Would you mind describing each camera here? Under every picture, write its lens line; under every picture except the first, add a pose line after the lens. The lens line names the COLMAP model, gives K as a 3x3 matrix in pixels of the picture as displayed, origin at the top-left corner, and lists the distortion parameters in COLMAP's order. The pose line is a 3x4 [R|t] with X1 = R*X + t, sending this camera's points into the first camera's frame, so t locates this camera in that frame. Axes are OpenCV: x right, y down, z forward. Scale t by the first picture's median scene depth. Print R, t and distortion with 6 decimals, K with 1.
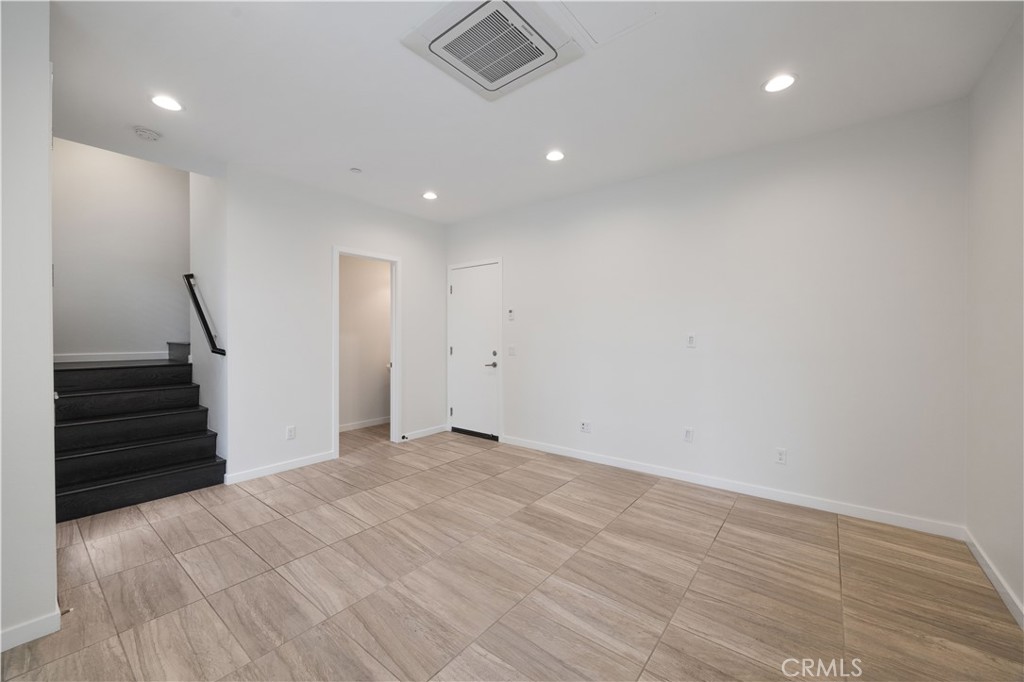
lens RADIAL K [[395.0, 0, 513.8], [0, 395.0, 337.7], [0, 0, 1]] dist [0.000713, -0.000558]
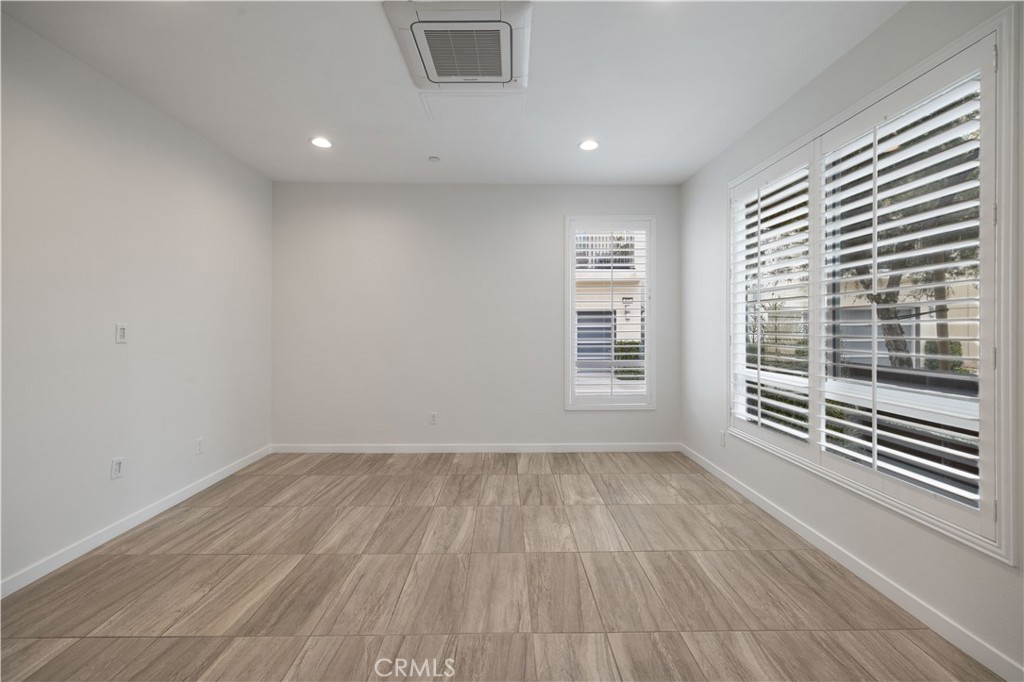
lens RADIAL K [[395.0, 0, 507.4], [0, 395.0, 324.5], [0, 0, 1]] dist [0.000713, -0.000558]
pose [[-0.611640, 0.006081, 0.791113, -0.798521], [0.004770, 0.999981, -0.003998, -0.004976], [-0.791122, 0.001328, -0.611657, 1.312214]]
